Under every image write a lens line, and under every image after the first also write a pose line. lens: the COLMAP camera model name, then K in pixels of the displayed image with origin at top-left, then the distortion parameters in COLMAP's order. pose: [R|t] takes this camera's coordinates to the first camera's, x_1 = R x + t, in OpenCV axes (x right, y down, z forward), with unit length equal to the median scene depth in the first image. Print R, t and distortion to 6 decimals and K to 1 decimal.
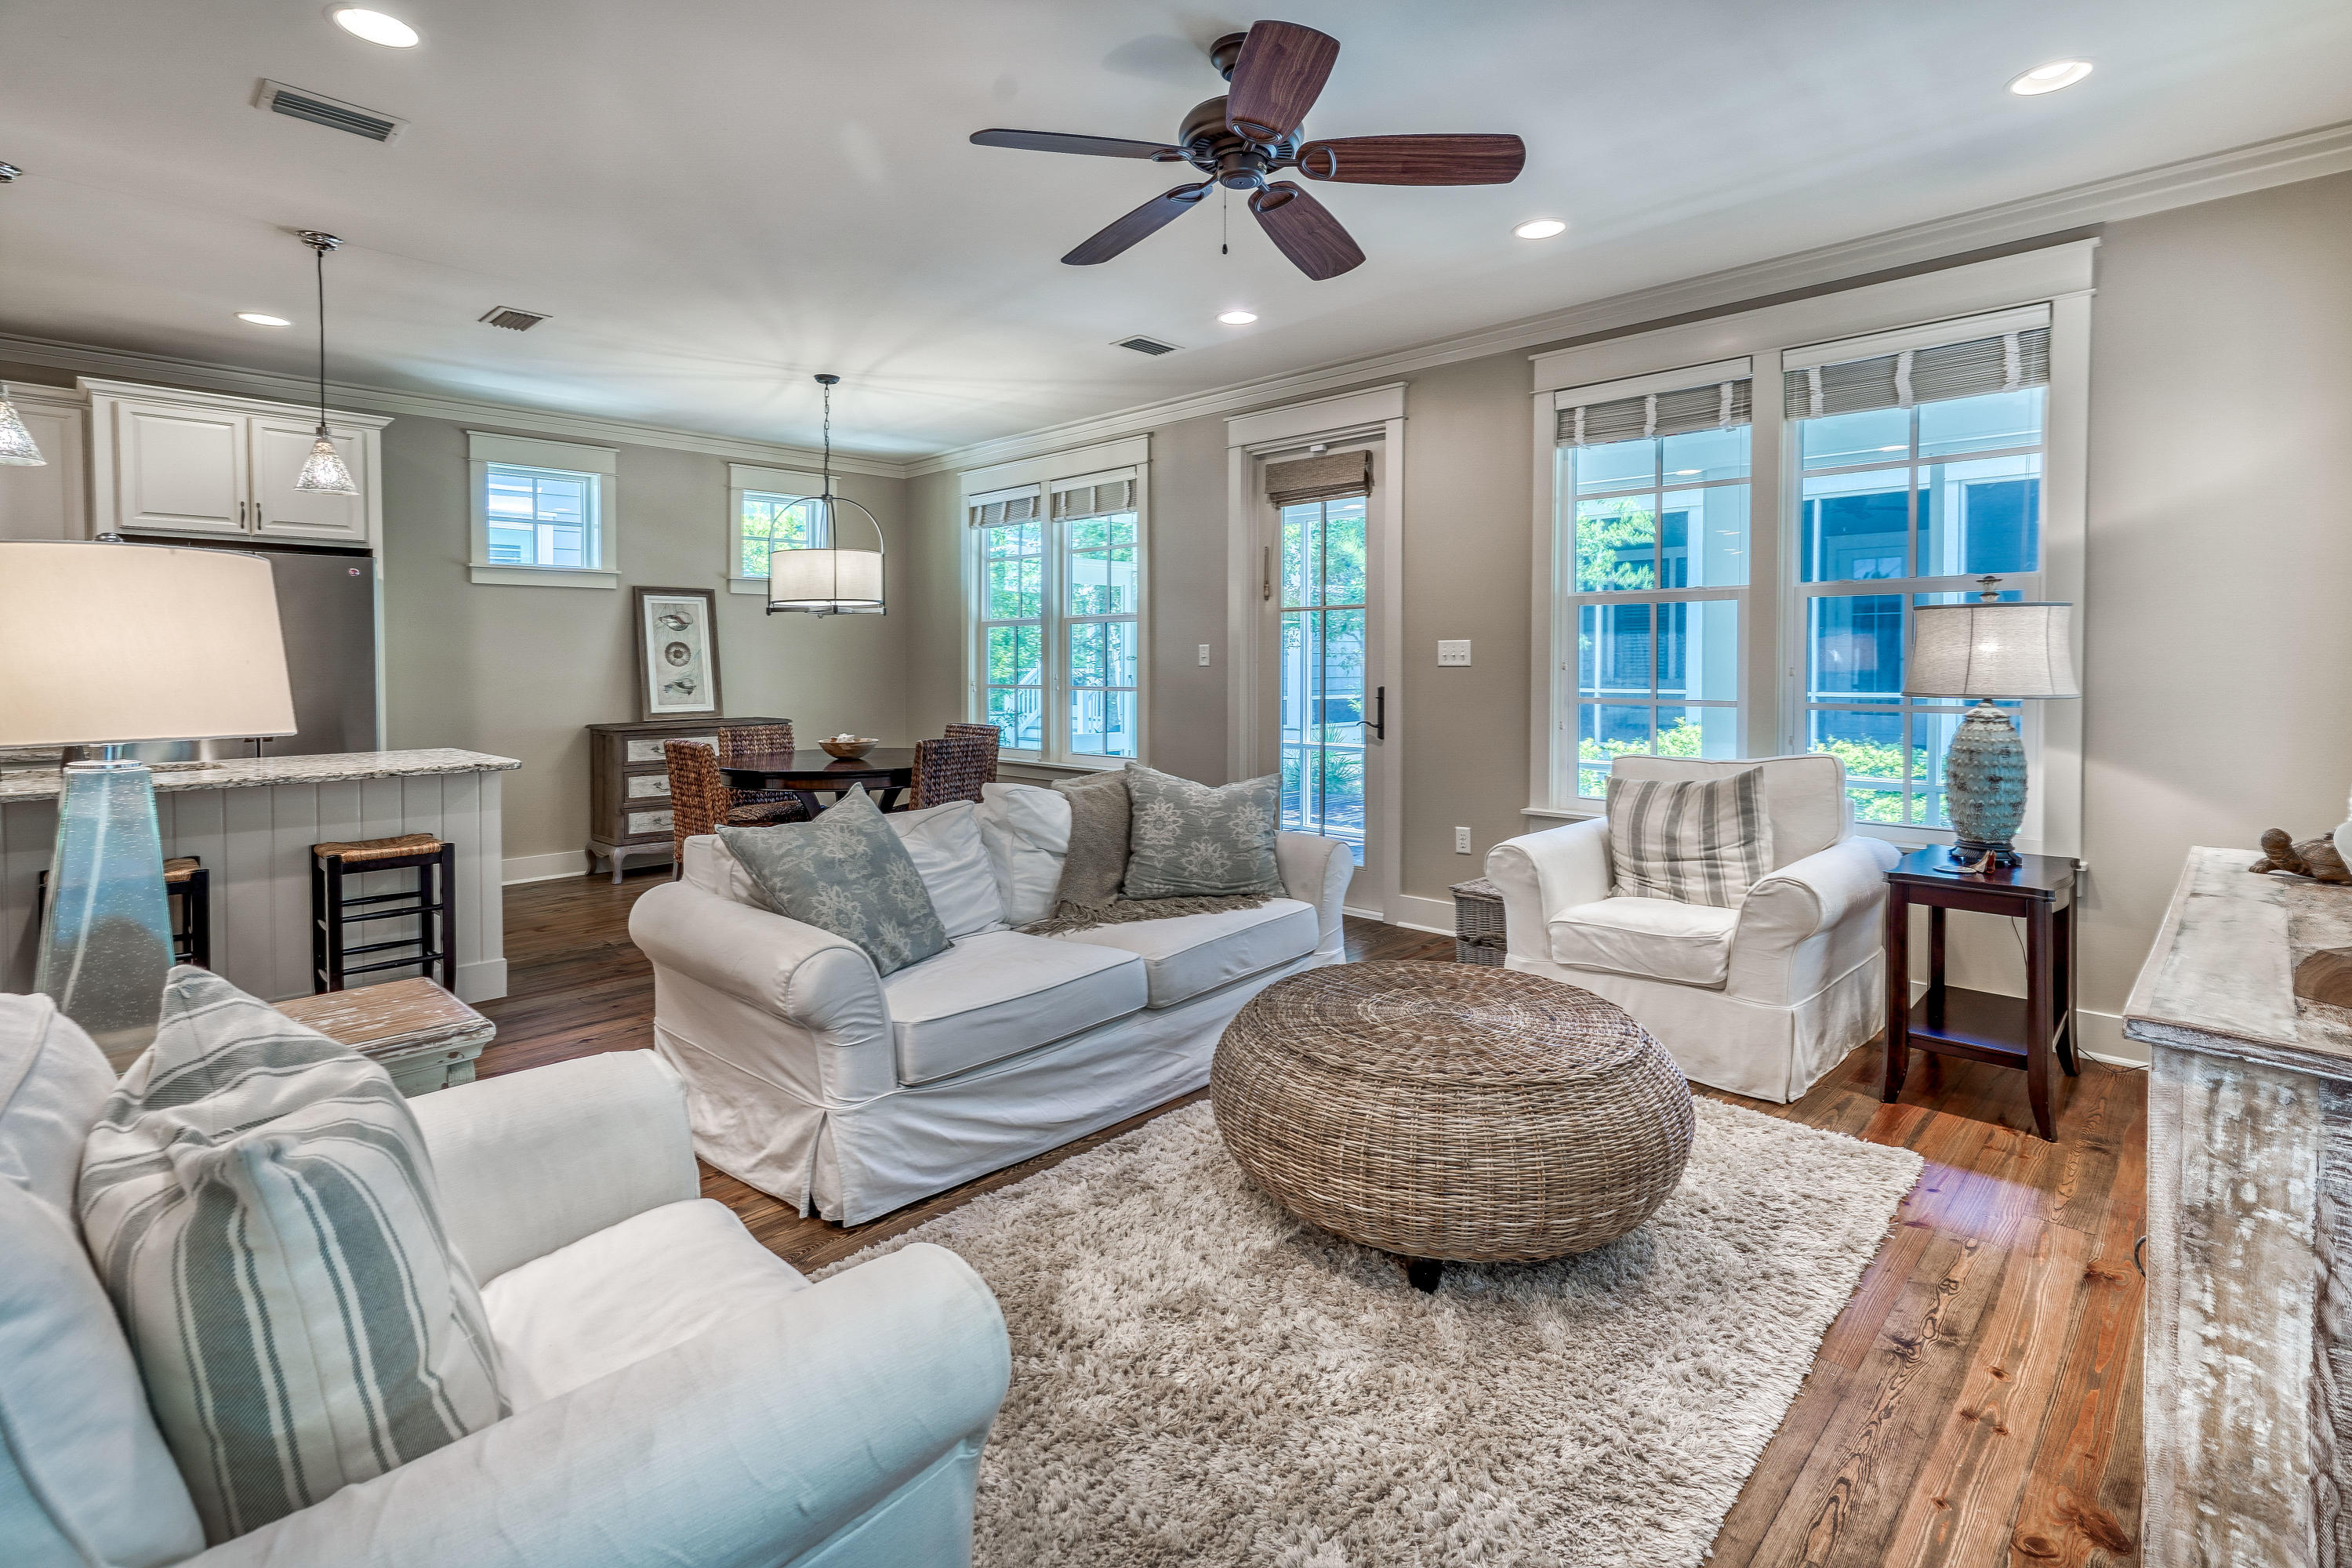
lens RADIAL K [[1121.2, 0, 1160.7], [0, 1121.2, 771.8], [0, 0, 1]] dist [0.003428, 0.001255]
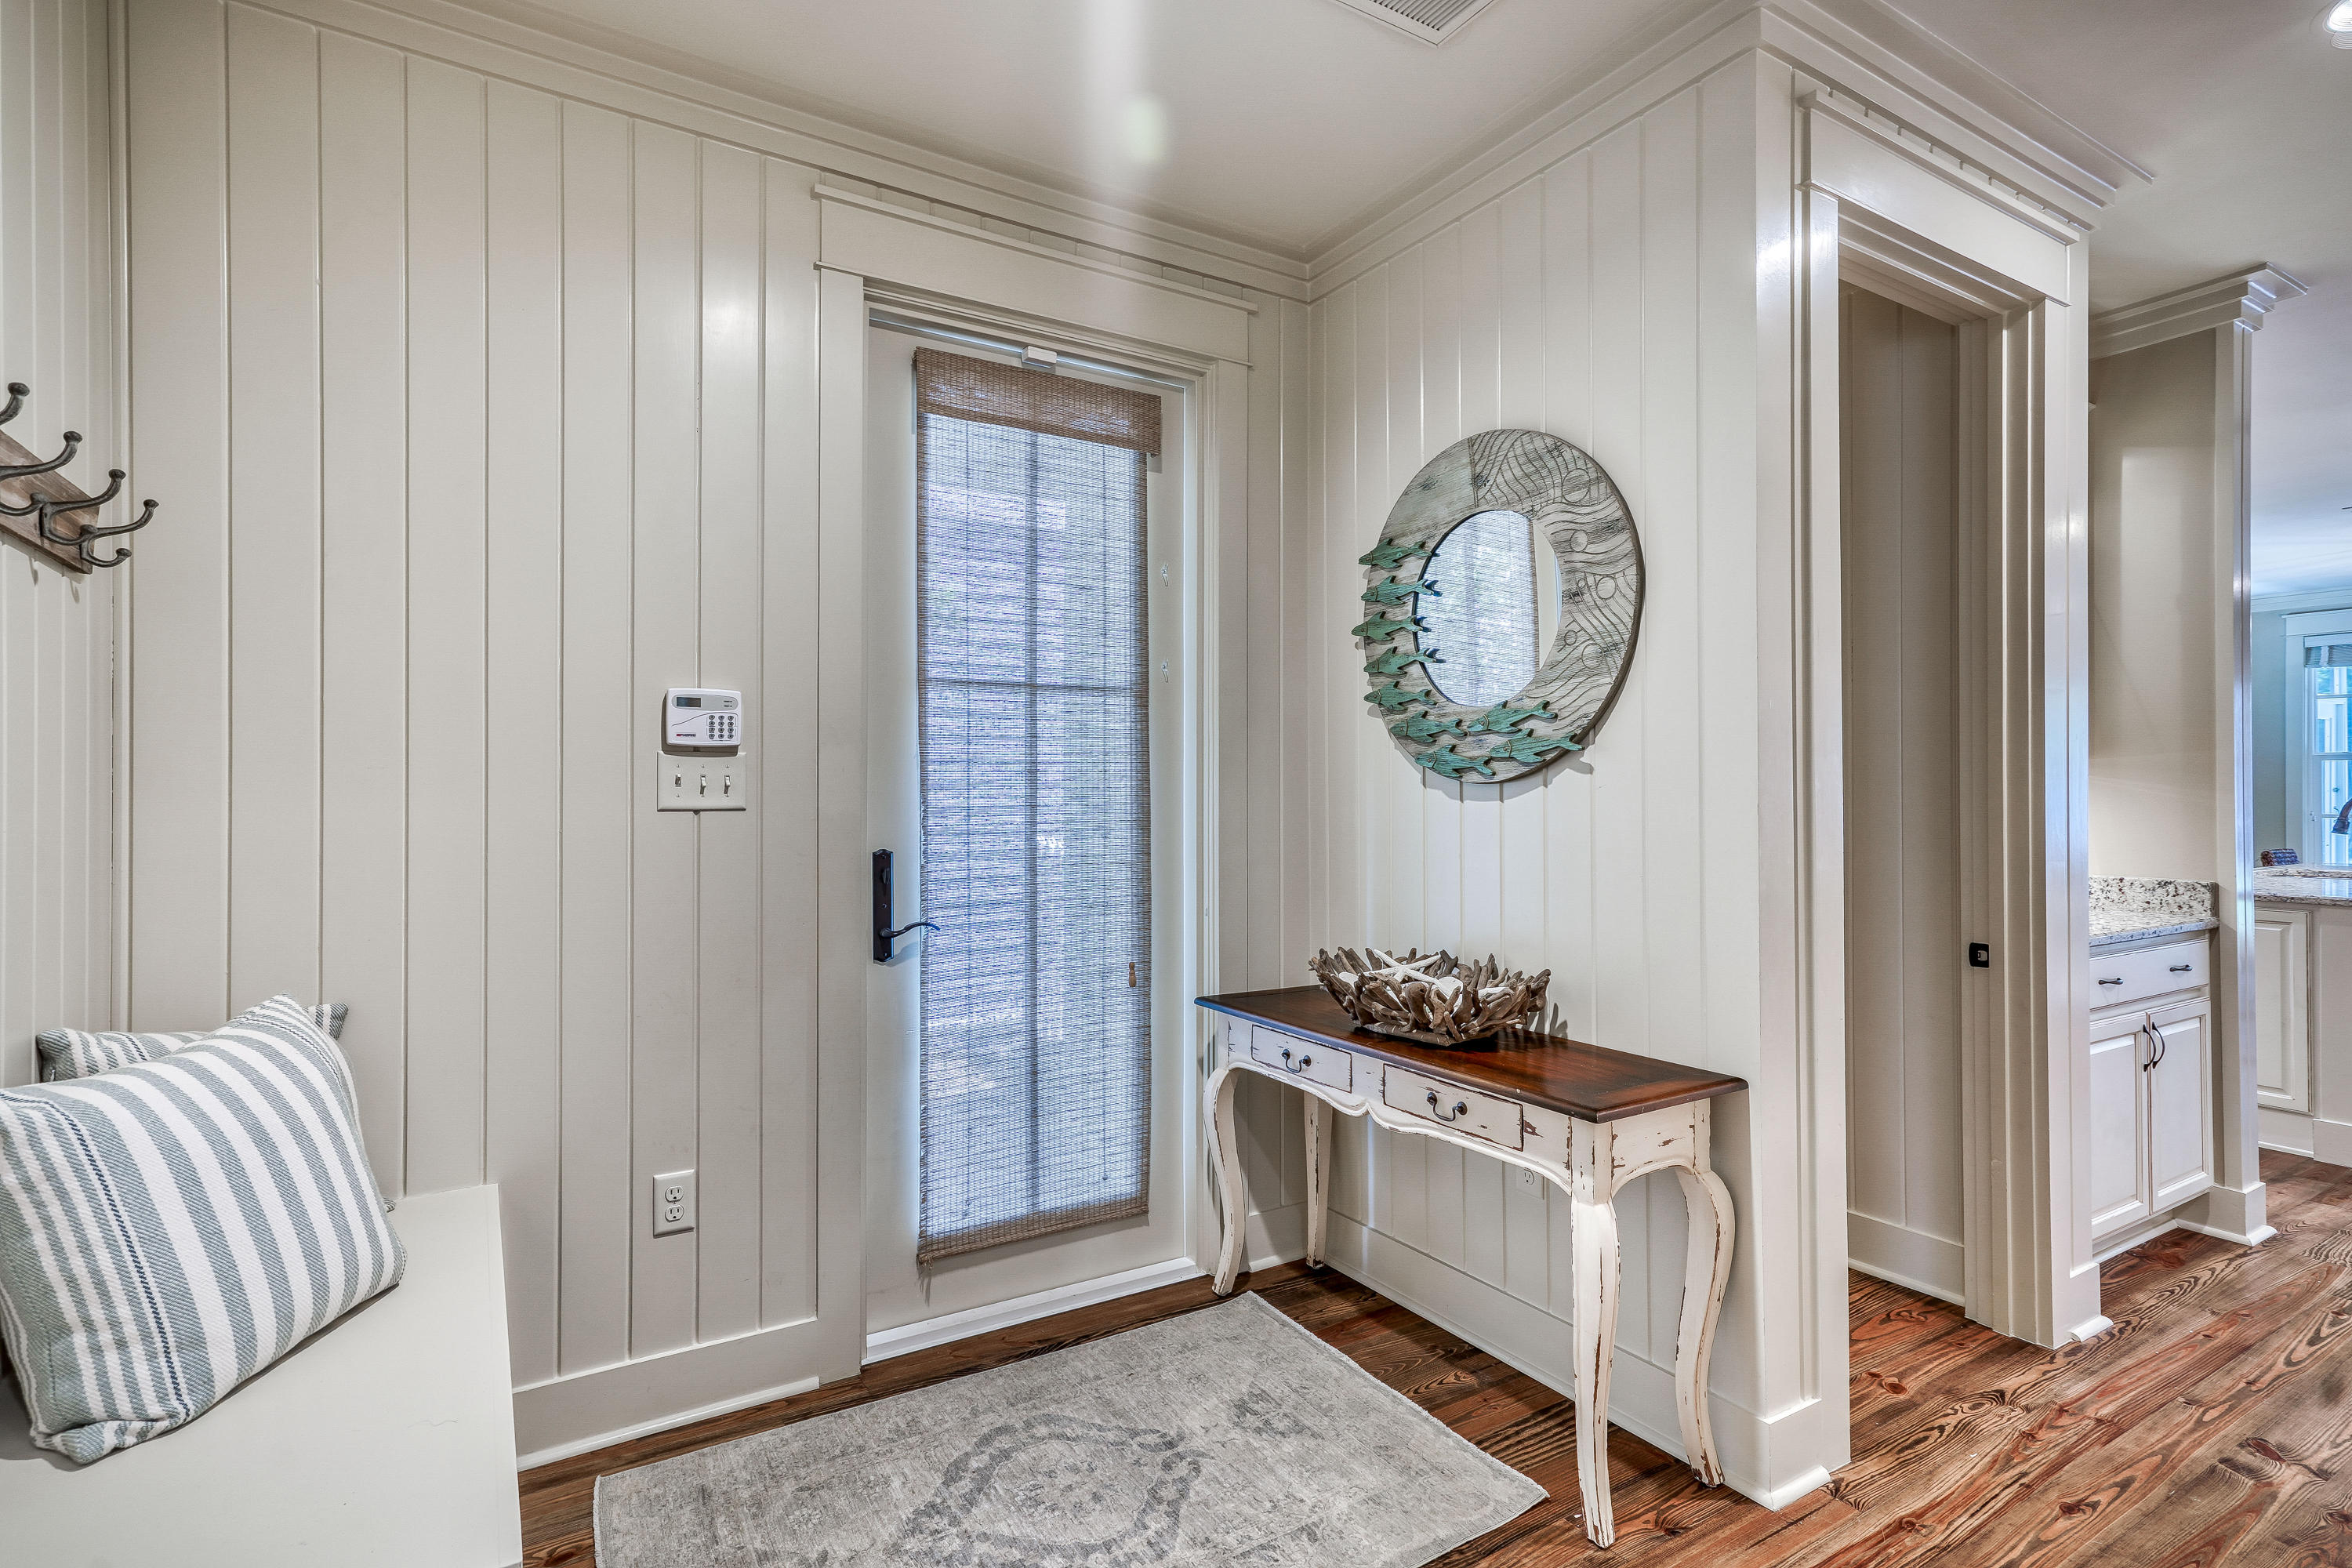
lens RADIAL K [[1149.9, 0, 1176.0], [0, 1149.9, 784.0], [0, 0, 1]] dist [-0.000129, -0.000006]
pose [[0.967258, 0.011450, -0.253536, -1.178582], [-0.037135, 0.994615, -0.096753, 0.043506], [0.251063, 0.103000, 0.962475, -0.368219]]
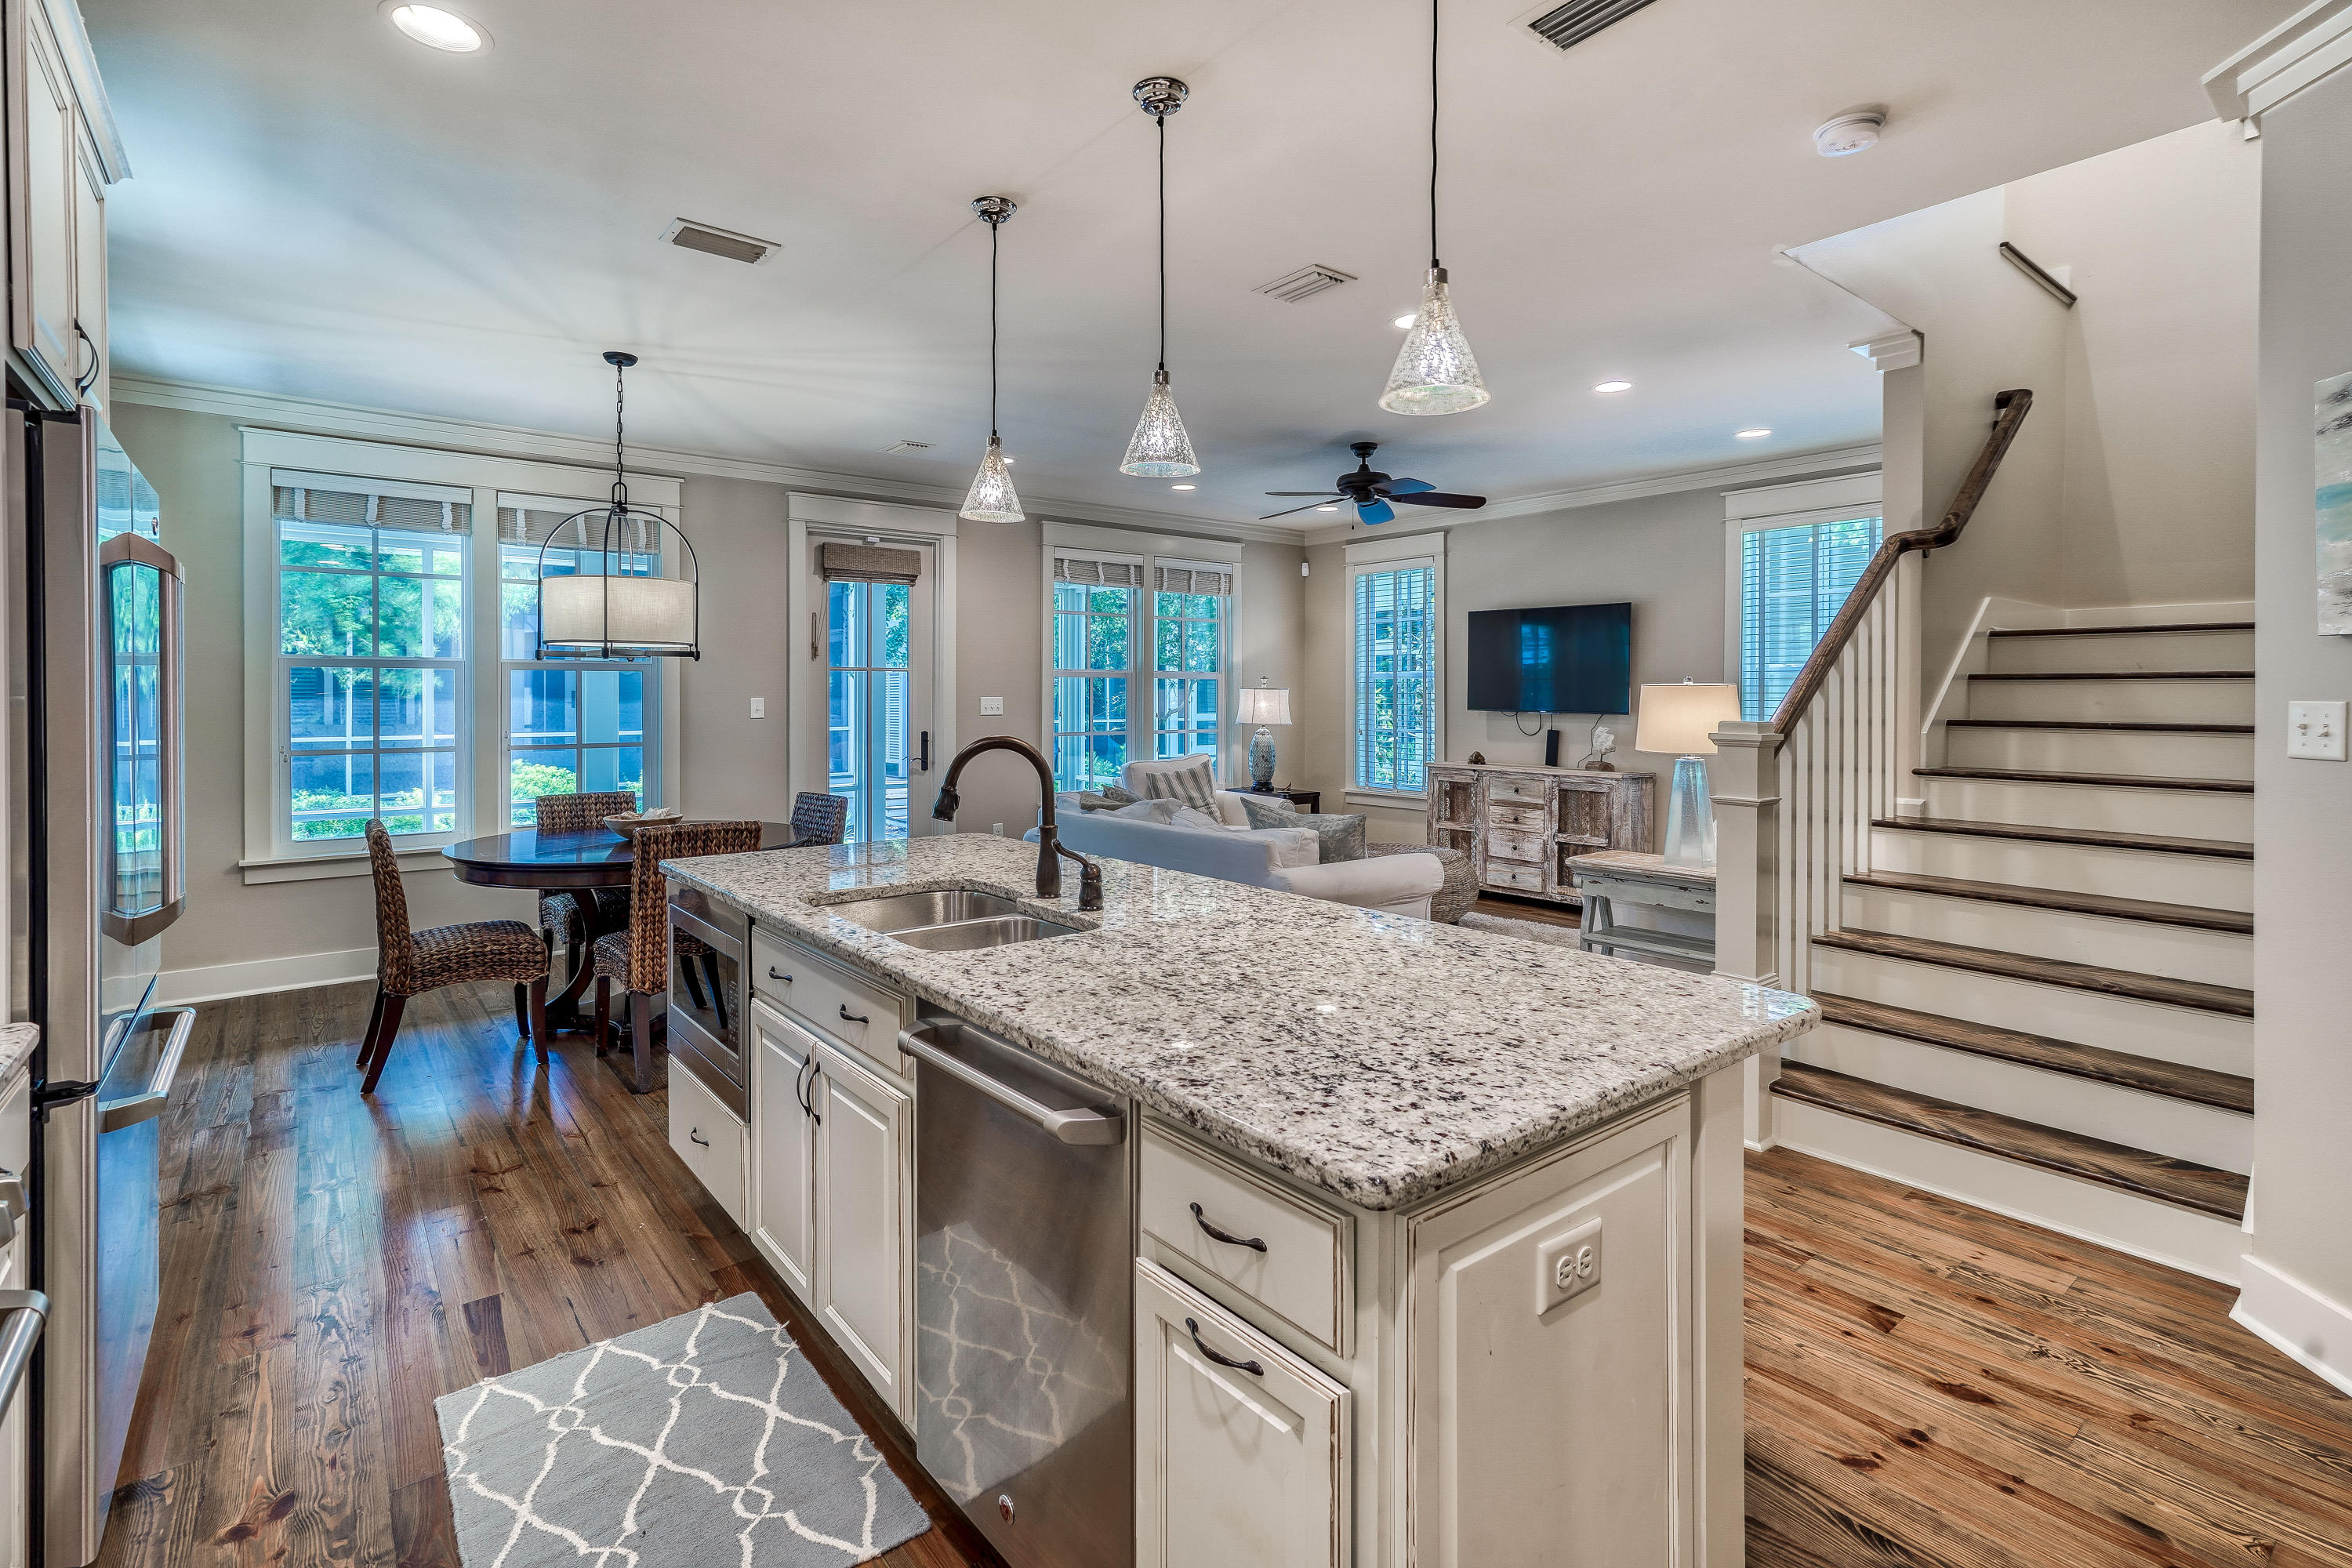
lens RADIAL K [[1106.8, 0, 1161.8], [0, 1106.8, 697.6], [0, 0, 1]] dist [-0.001712, 0.000041]
pose [[0.138572, 0.005548, 0.990337, -0.961482], [0.096019, 0.995198, -0.019010, -0.059759], [-0.985687, 0.097725, 0.137374, 0.511353]]
